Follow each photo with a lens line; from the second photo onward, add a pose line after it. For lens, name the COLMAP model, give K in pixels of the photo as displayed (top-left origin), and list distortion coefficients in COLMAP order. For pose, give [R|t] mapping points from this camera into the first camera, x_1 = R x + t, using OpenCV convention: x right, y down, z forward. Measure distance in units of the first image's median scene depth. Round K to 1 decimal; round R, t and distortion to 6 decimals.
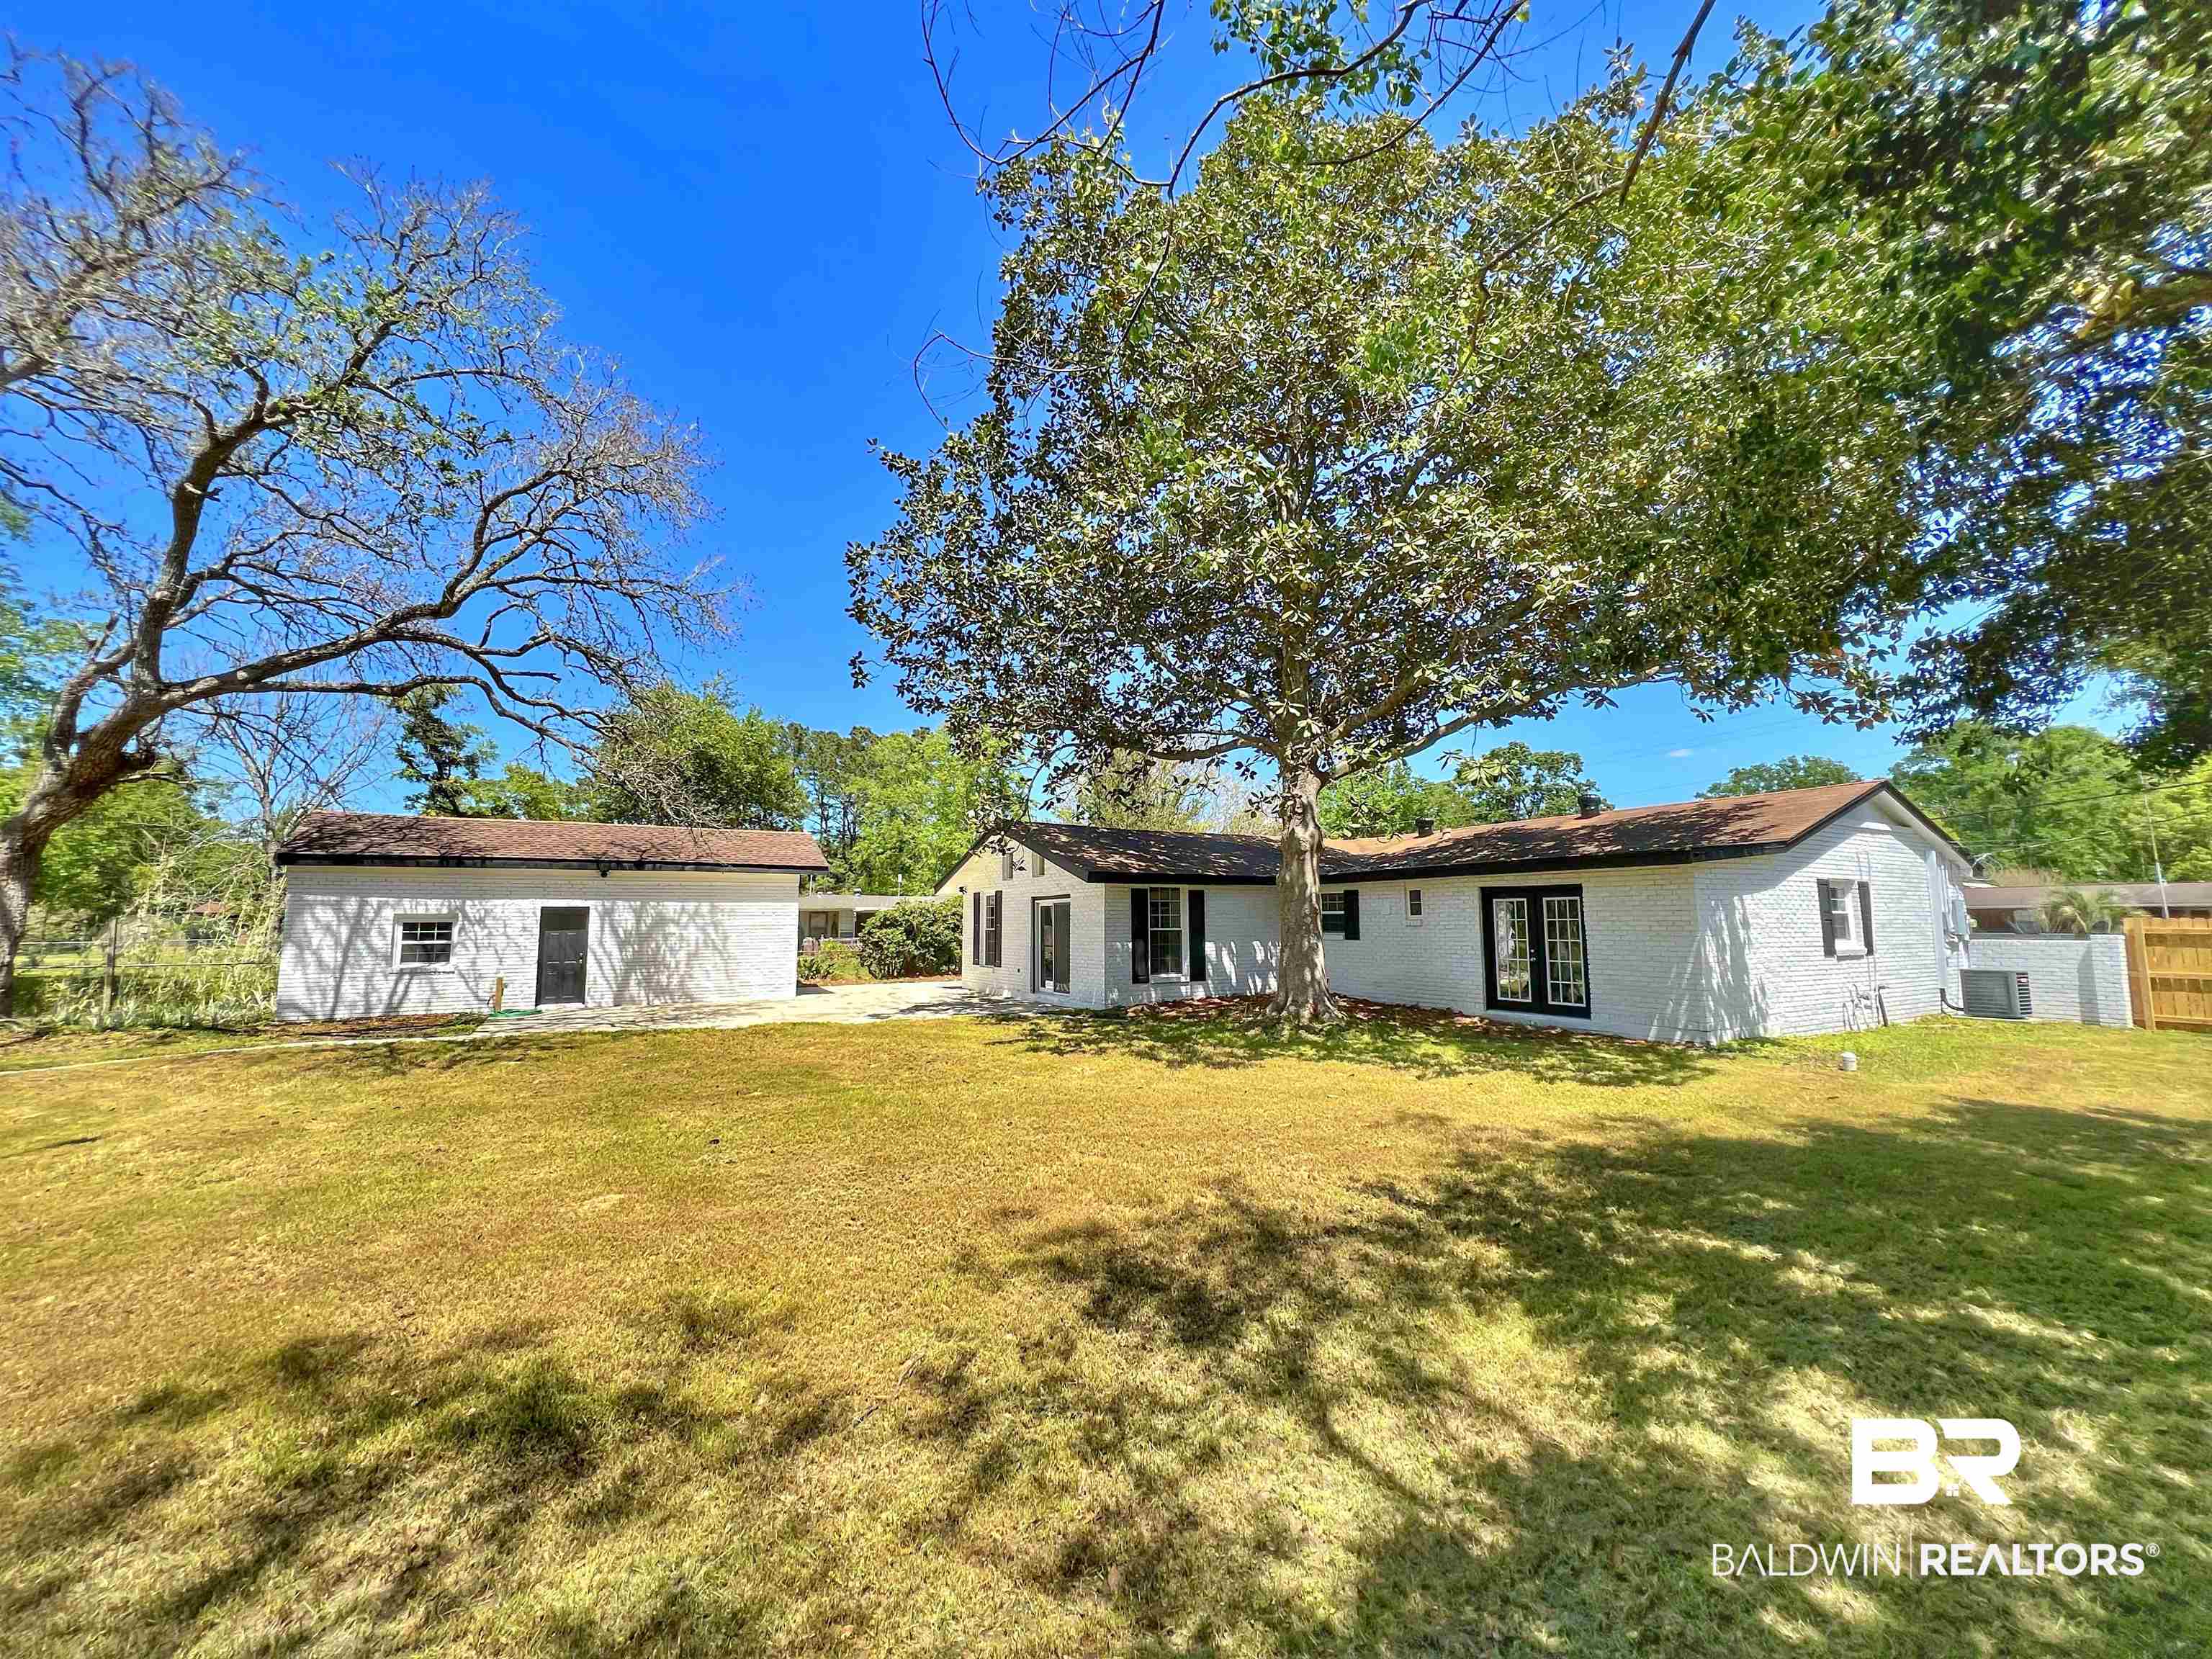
lens RADIAL K [[887.1, 0, 1112.2], [0, 887.1, 830.0], [0, 0, 1]] dist [0.000716, -0.000327]
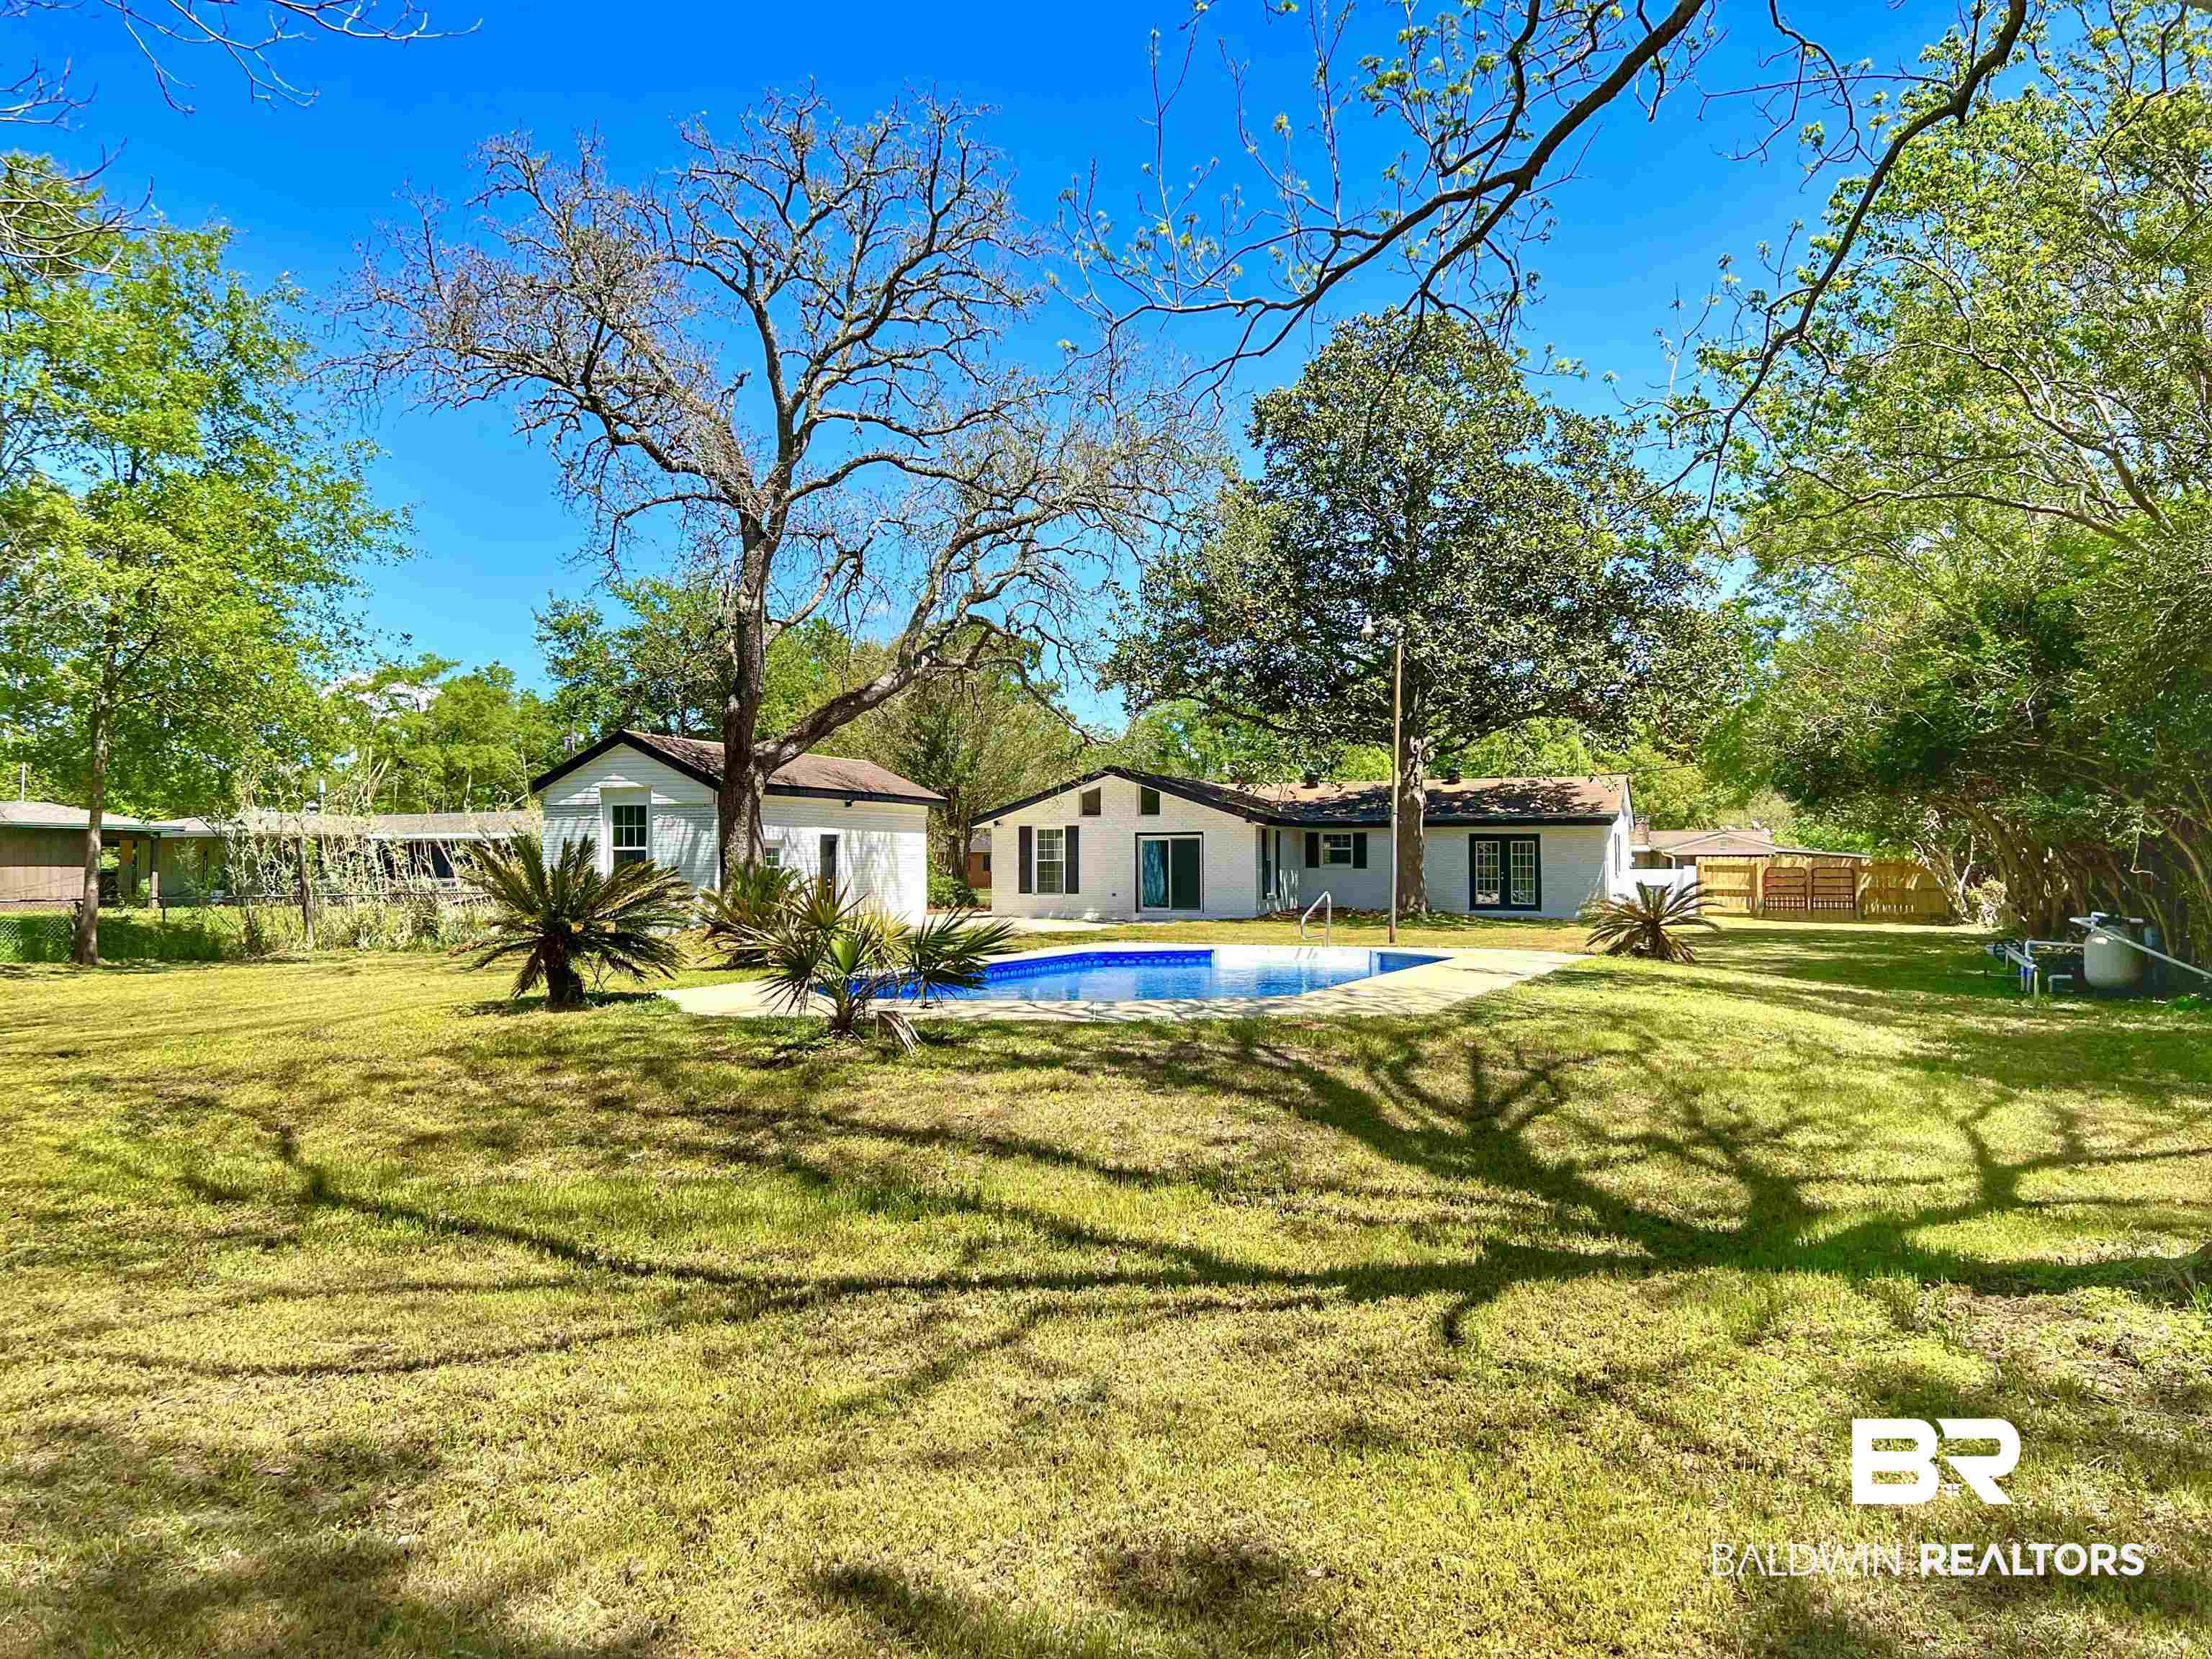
lens RADIAL K [[1667.1, 0, 1101.9], [0, 1667.1, 824.5], [0, 0, 1]] dist [0.062952, -0.060915]
pose [[0.768089, 0.020619, 0.640011, -1.710429], [-0.069163, 0.996306, 0.050906, -0.050031], [-0.636597, -0.083365, 0.766677, -0.744211]]
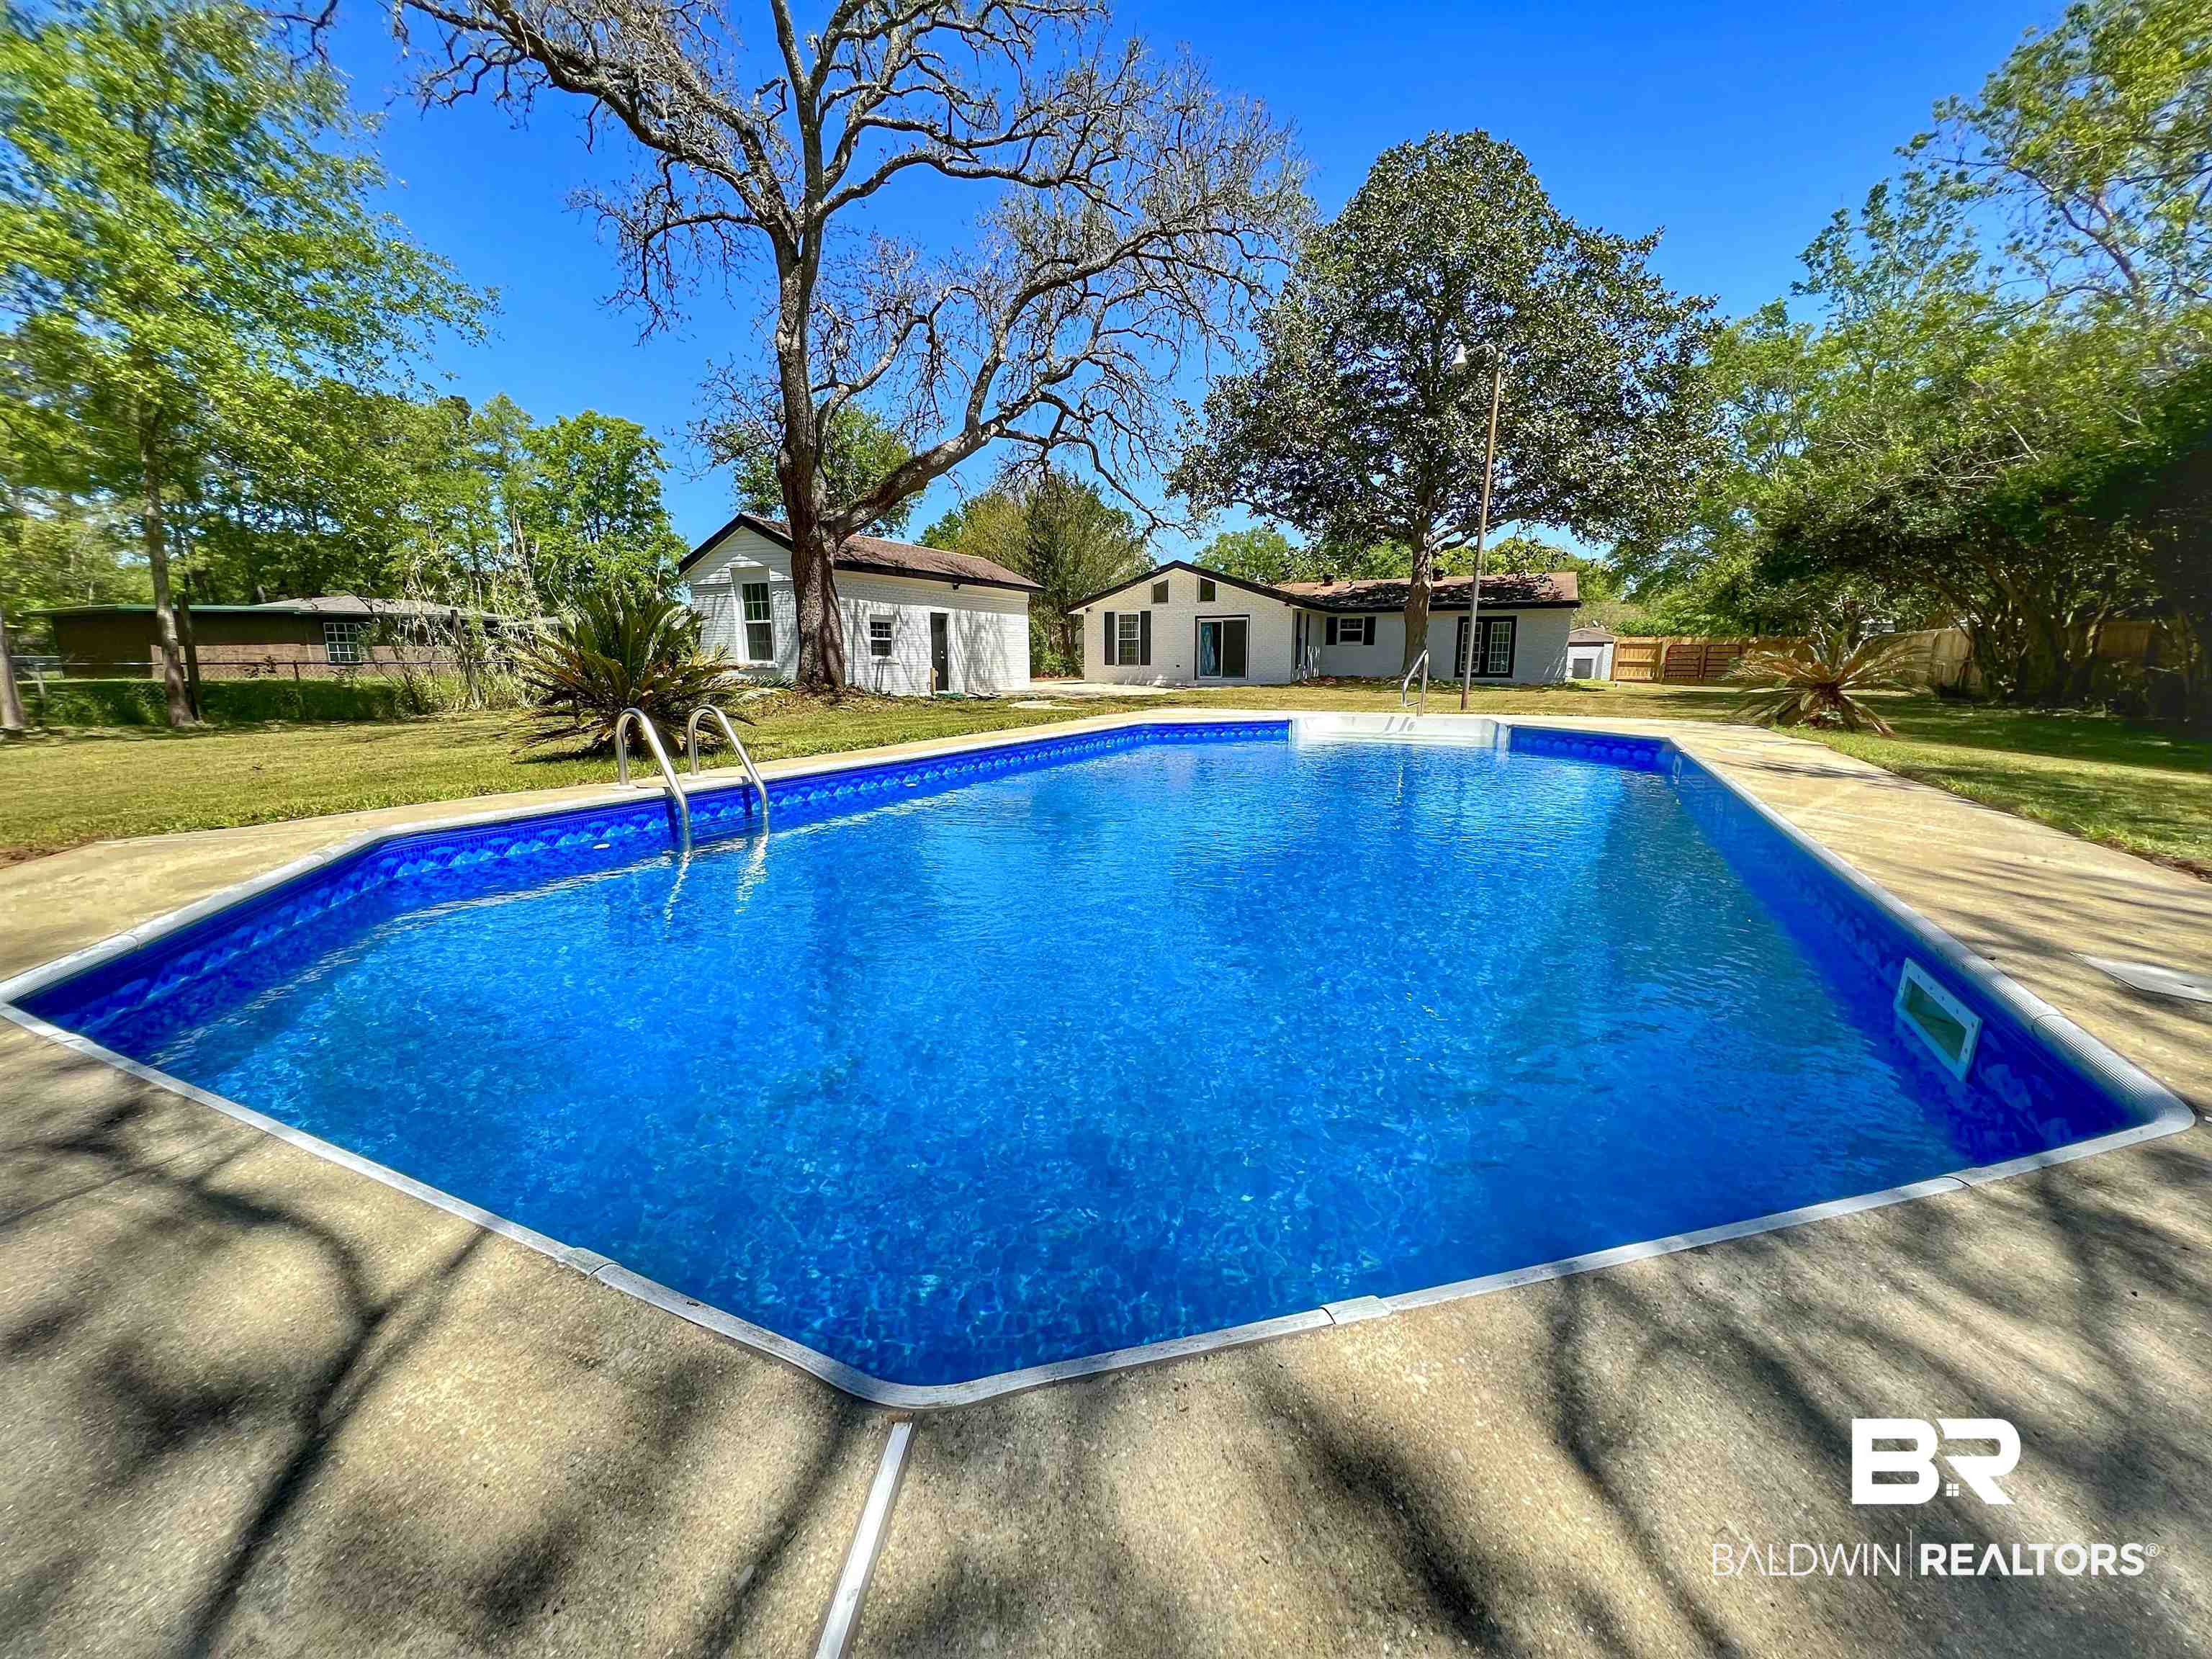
lens RADIAL K [[887.1, 0, 1108.1], [0, 887.1, 832.9], [0, 0, 1]] dist [0.000716, -0.000327]
pose [[0.812386, -0.110395, 0.572575, -1.232754], [-0.062101, 0.959952, 0.273194, 0.029438], [-0.579804, -0.257496, 0.772996, -0.192306]]
